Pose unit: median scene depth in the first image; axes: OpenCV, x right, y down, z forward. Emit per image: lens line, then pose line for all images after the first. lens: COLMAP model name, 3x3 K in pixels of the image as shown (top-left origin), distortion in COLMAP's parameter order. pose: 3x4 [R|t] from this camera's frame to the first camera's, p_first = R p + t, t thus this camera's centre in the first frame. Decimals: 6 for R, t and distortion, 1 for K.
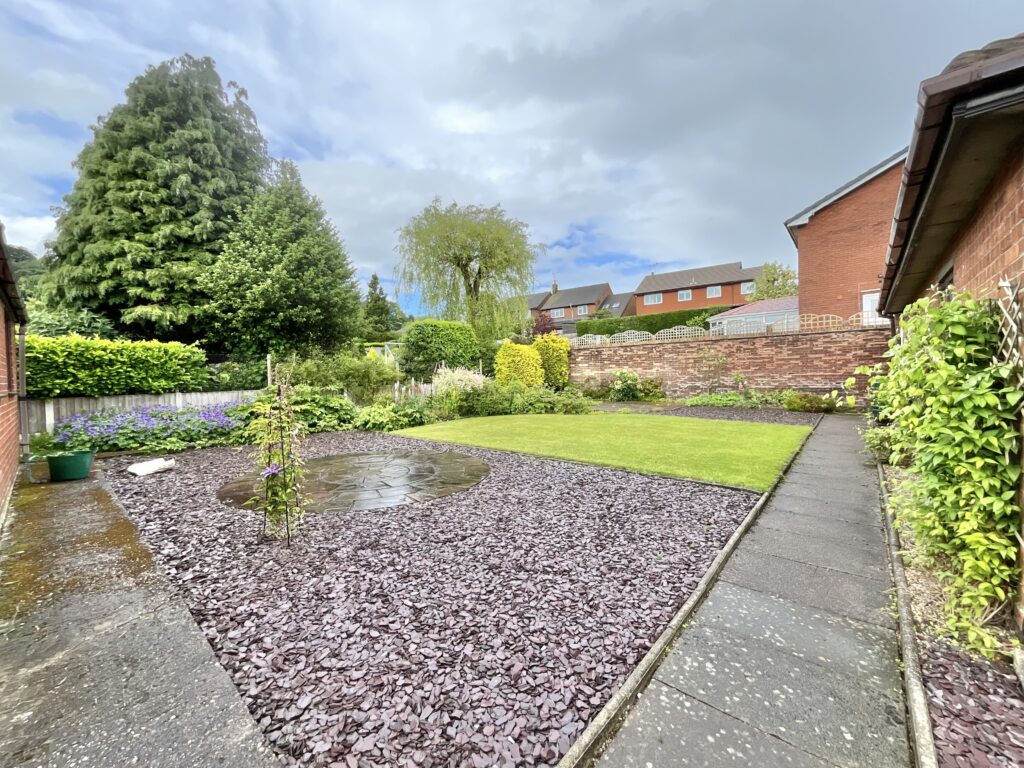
lens RADIAL K [[416.7, 0, 513.6], [0, 416.7, 389.7], [0, 0, 1]] dist [-0.002061, -0.000844]
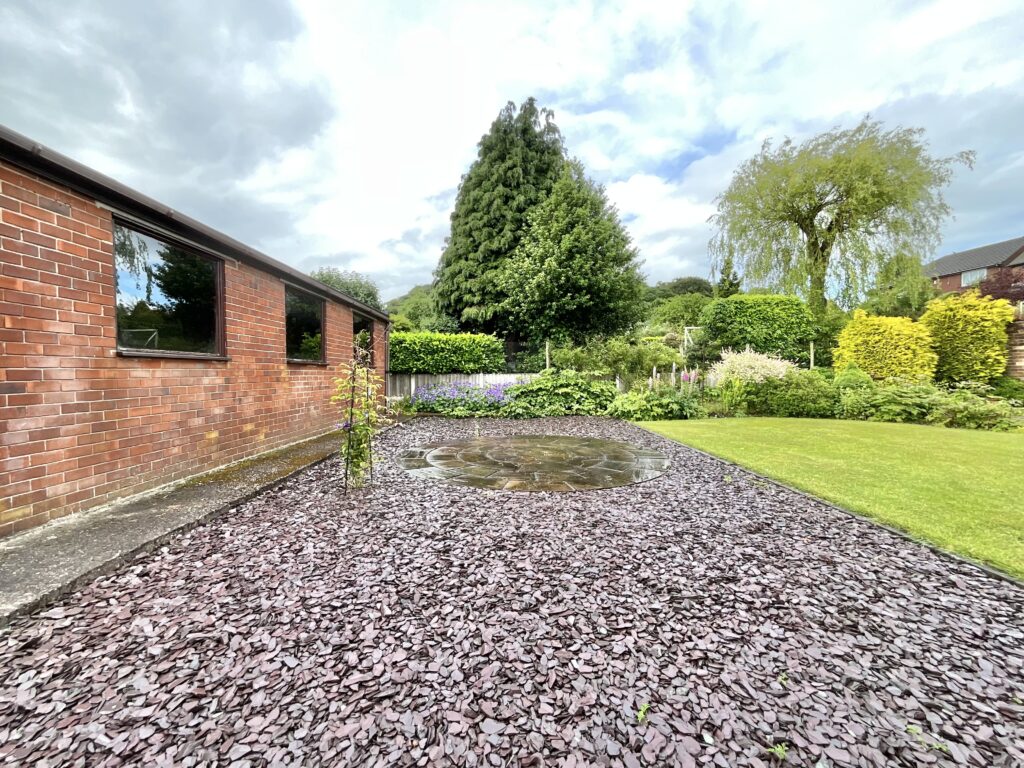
lens RADIAL K [[416.7, 0, 514.4], [0, 416.7, 388.5], [0, 0, 1]] dist [-0.002061, -0.000844]
pose [[0.664338, 0.041493, -0.746280, 0.184522], [-0.038129, 0.999039, 0.021604, 0.019426], [0.746459, 0.014102, 0.665282, 0.200257]]
